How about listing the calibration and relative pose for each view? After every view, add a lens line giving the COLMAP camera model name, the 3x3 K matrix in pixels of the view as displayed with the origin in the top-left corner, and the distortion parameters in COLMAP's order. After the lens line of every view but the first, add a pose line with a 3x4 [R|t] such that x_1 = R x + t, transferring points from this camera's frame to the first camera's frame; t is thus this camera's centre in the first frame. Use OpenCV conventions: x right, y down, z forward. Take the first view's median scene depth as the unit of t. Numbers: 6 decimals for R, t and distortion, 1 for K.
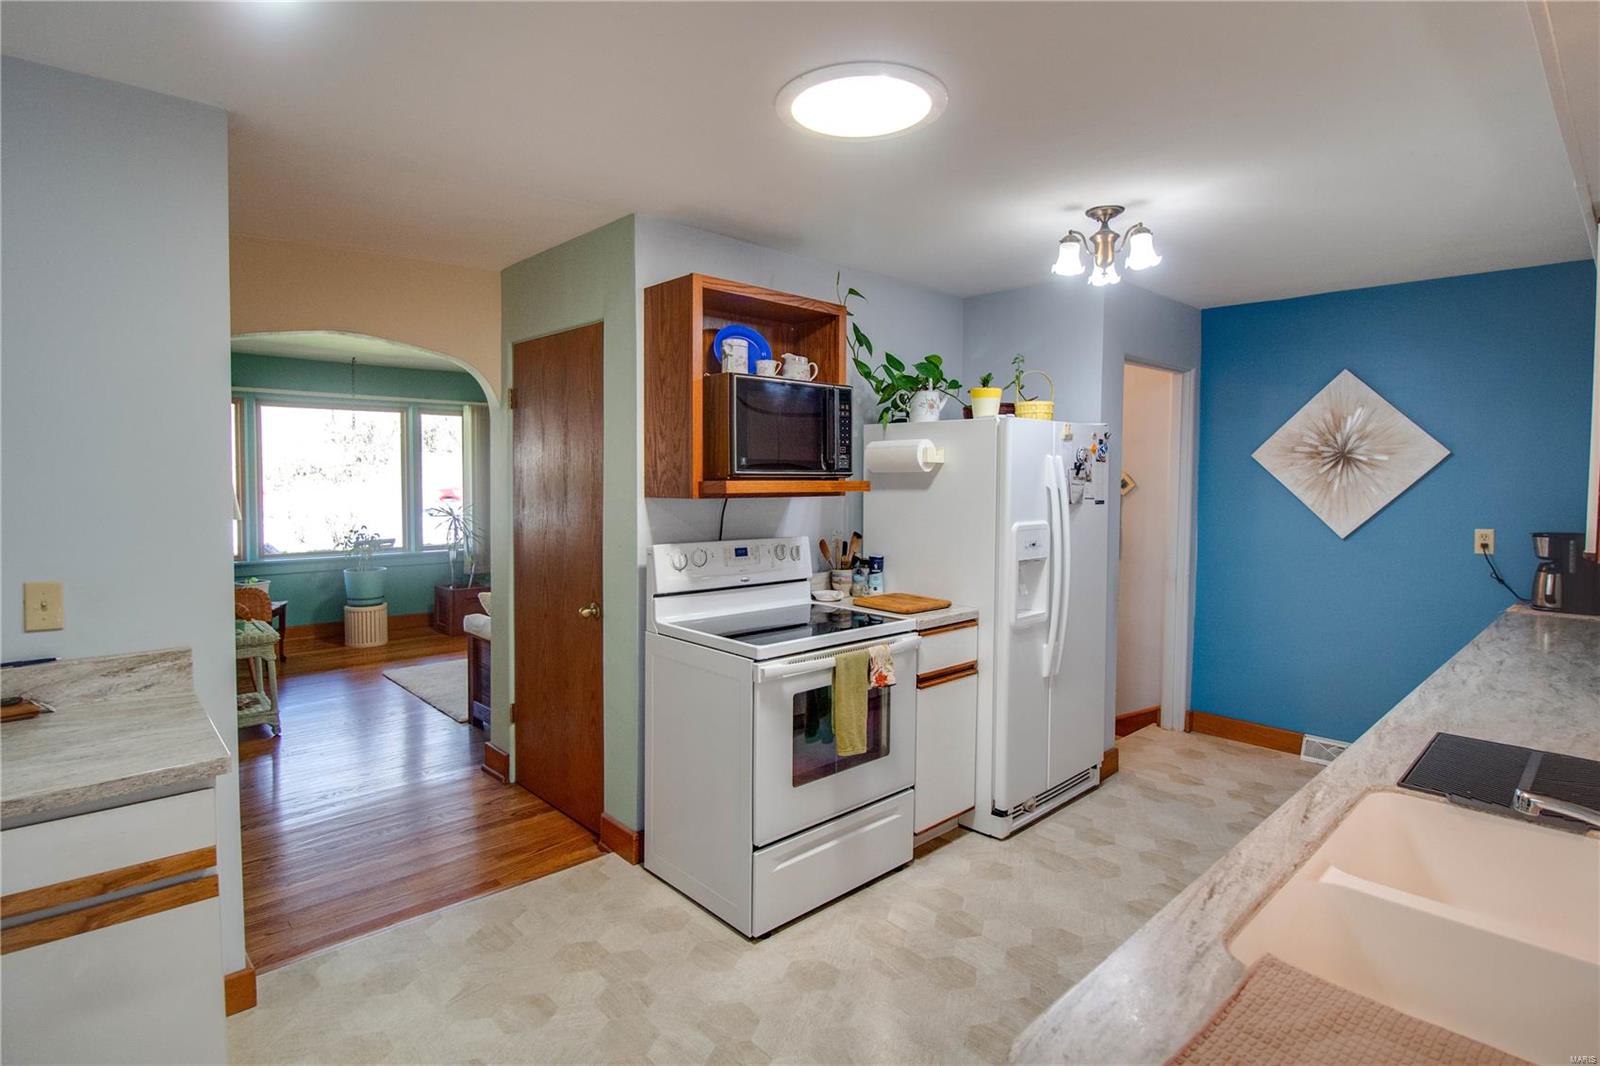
lens RADIAL K [[797.0, 0, 772.6], [0, 797.0, 504.0], [0, 0, 1]] dist [-0.002672, -0.018064]
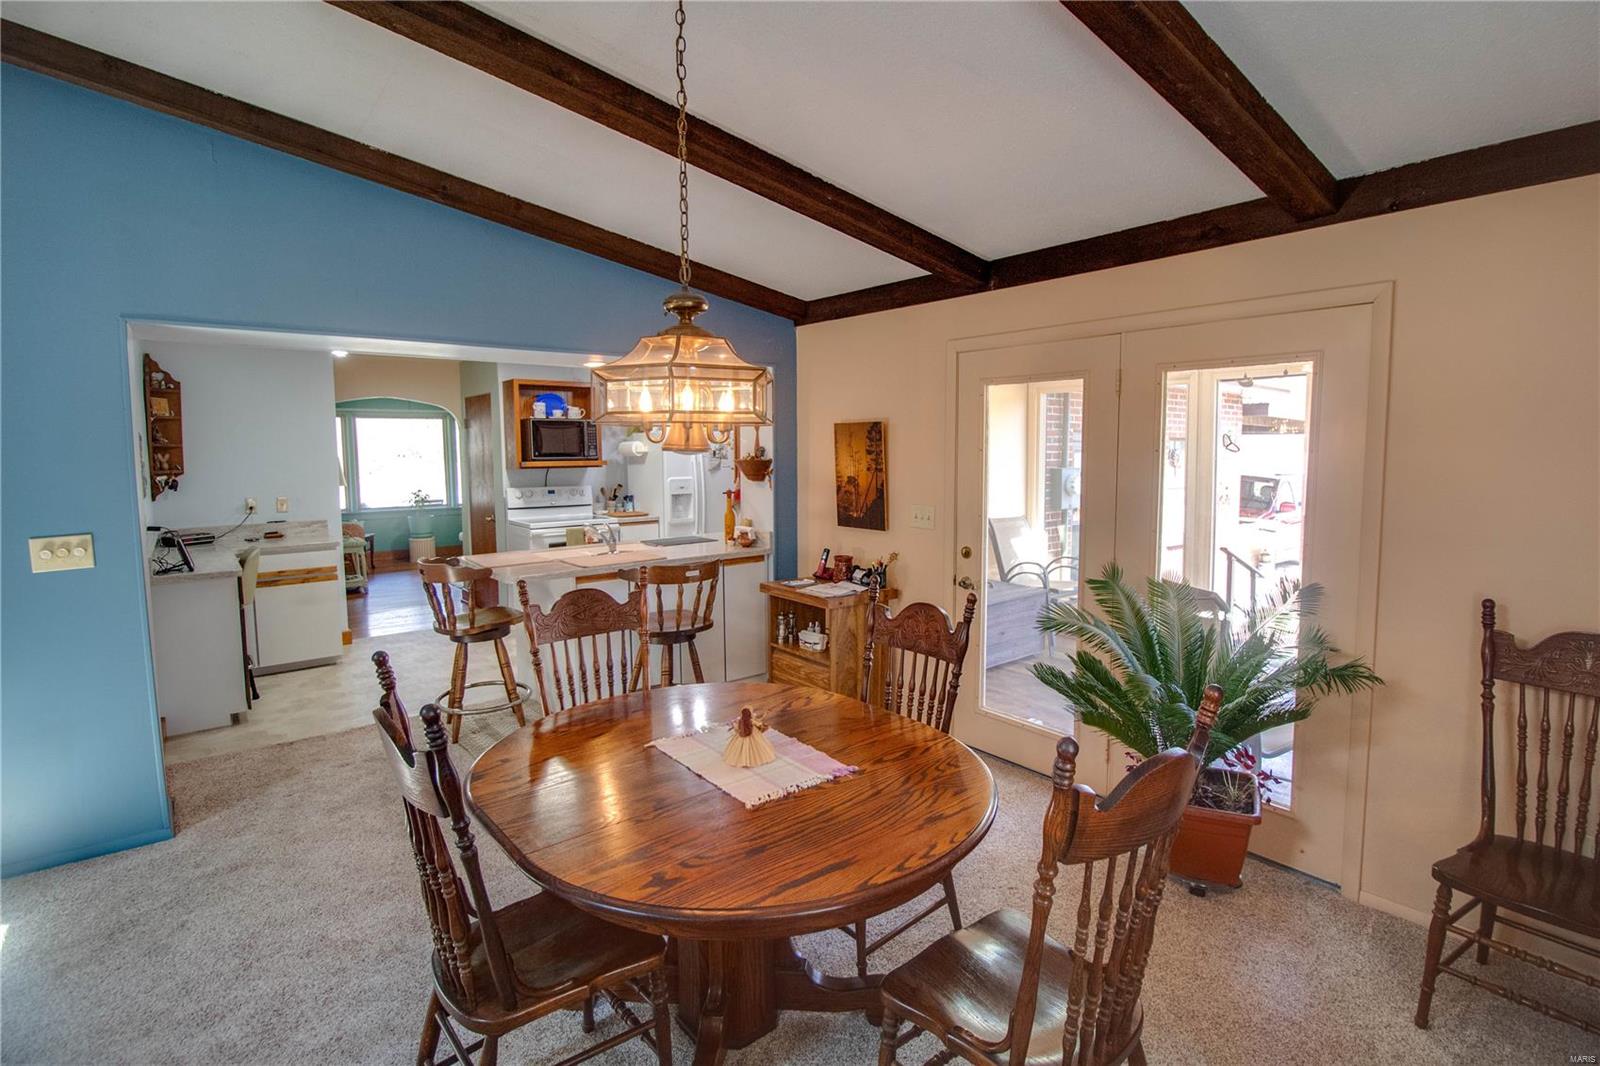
lens RADIAL K [[770.6, 0, 814.3], [0, 770.6, 510.3], [0, 0, 1]] dist [0.001904, -0.015029]
pose [[0.998679, -0.012264, -0.049897, 0.769965], [0.014332, 0.999044, 0.041301, 0.029245], [0.049343, -0.041962, 0.997900, -1.114825]]
